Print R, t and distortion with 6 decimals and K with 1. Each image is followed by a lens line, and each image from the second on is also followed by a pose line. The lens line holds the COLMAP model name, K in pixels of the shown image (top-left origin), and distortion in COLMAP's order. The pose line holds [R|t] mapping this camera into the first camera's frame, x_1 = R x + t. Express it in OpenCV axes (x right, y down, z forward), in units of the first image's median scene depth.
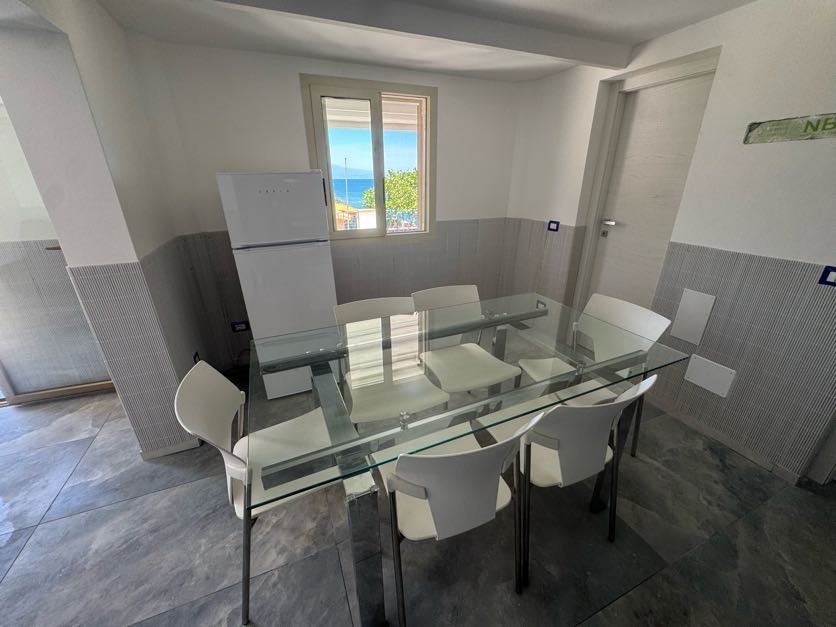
lens RADIAL K [[336.1, 0, 416.8], [0, 336.1, 312.5], [0, 0, 1]] dist [-0.003022, -0.000181]
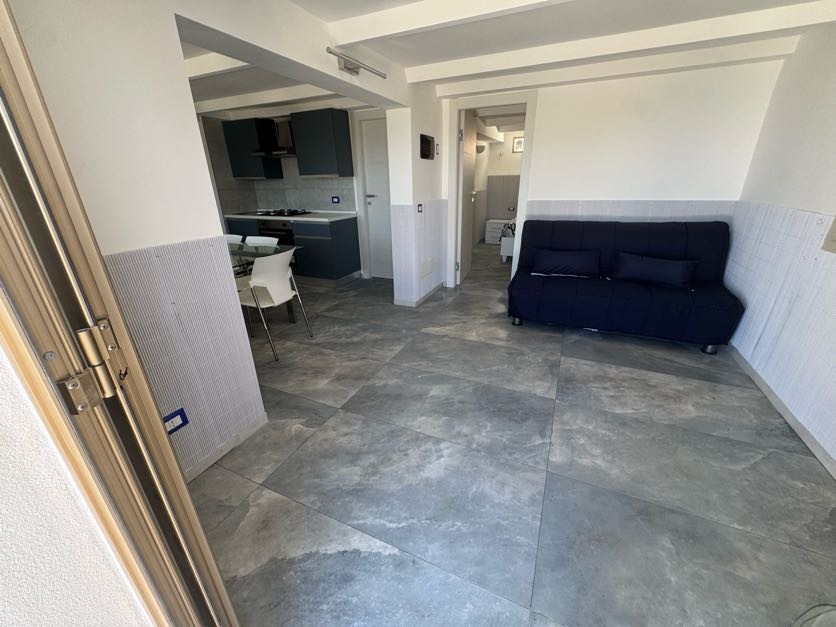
lens RADIAL K [[333.7, 0, 420.2], [0, 333.7, 311.5], [0, 0, 1]] dist [-0.003682, 0.000110]
pose [[-0.680234, -0.256585, 0.686619, -1.448702], [0.288941, 0.767018, 0.572884, -0.242995], [-0.673643, 0.588087, -0.447613, 0.761787]]
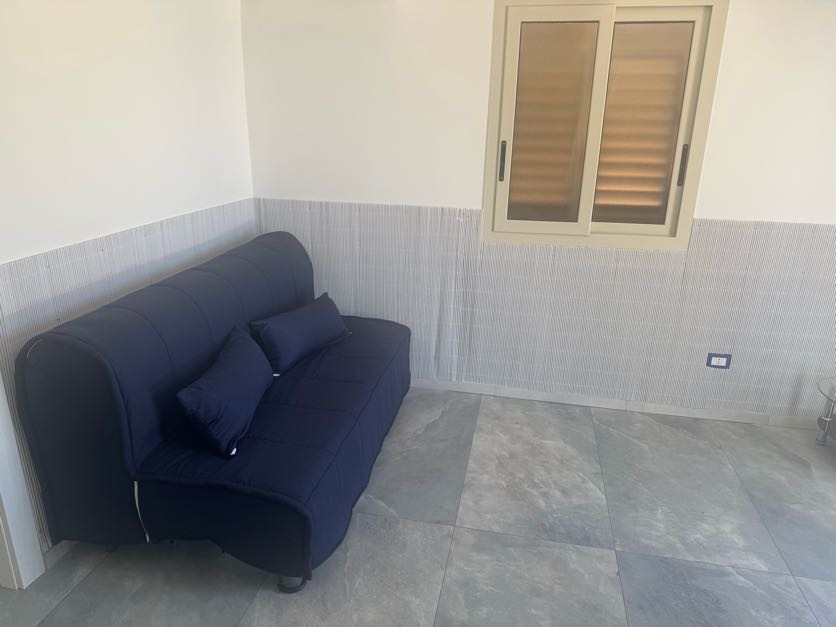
lens RADIAL K [[581.0, 0, 418.0], [0, 581.0, 313.5], [0, 0, 1]] dist [0.064730, -0.081037]
pose [[-0.566125, 0.249910, -0.785524, -0.280552], [-0.319478, 0.811937, 0.488560, -0.105867], [0.759892, 0.527544, -0.379817, 0.152515]]
